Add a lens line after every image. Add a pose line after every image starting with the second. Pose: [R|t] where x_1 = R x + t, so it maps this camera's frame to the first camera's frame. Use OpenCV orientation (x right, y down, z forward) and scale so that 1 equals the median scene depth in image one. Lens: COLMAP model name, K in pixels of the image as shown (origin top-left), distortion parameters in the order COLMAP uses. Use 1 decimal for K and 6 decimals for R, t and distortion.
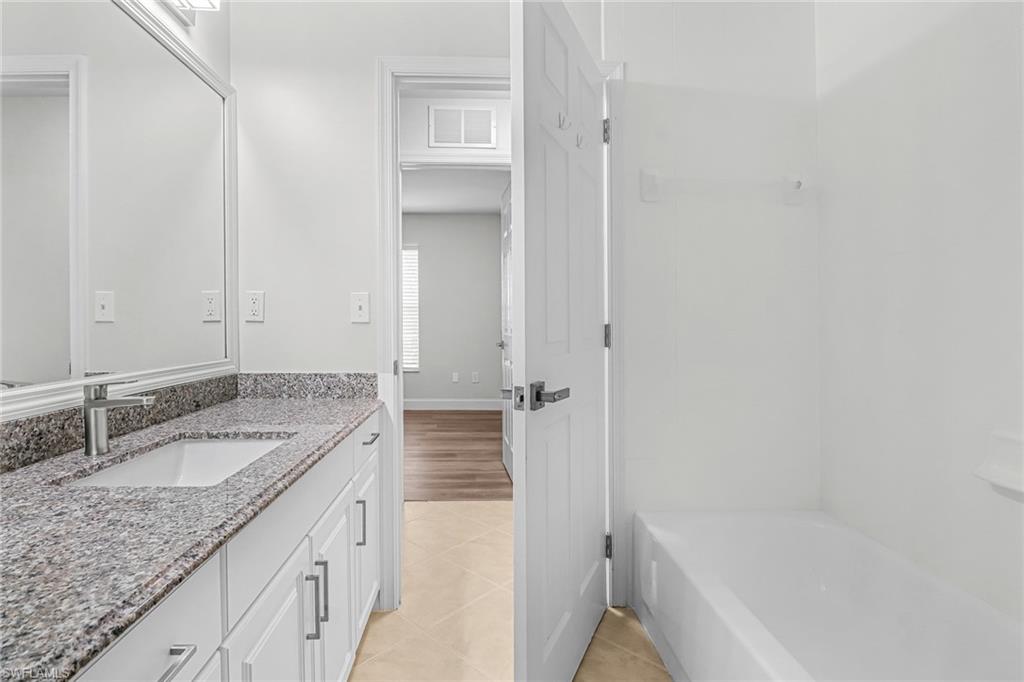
lens RADIAL K [[484.8, 0, 509.0], [0, 484.8, 324.4], [0, 0, 1]] dist [0.038586, -0.030621]
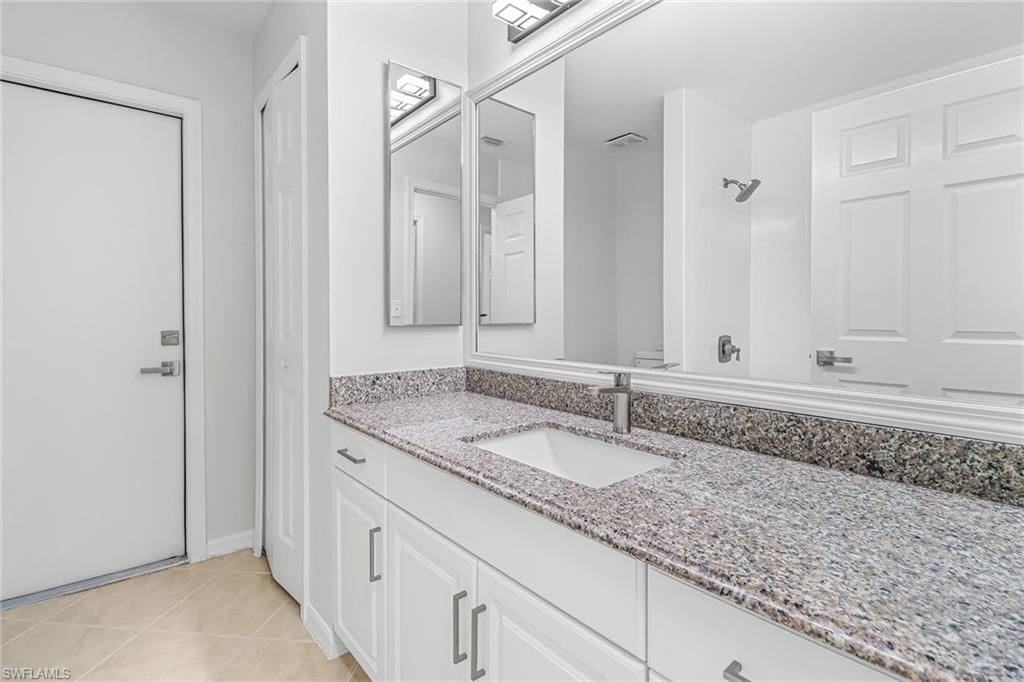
lens RADIAL K [[484.8, 0, 509.0], [0, 484.8, 324.4], [0, 0, 1]] dist [0.038586, -0.030621]
pose [[-0.808758, 0.012612, -0.588007, 0.048039], [-0.001117, 0.999735, 0.022980, -0.015855], [0.588141, 0.019242, -0.808529, 1.424442]]
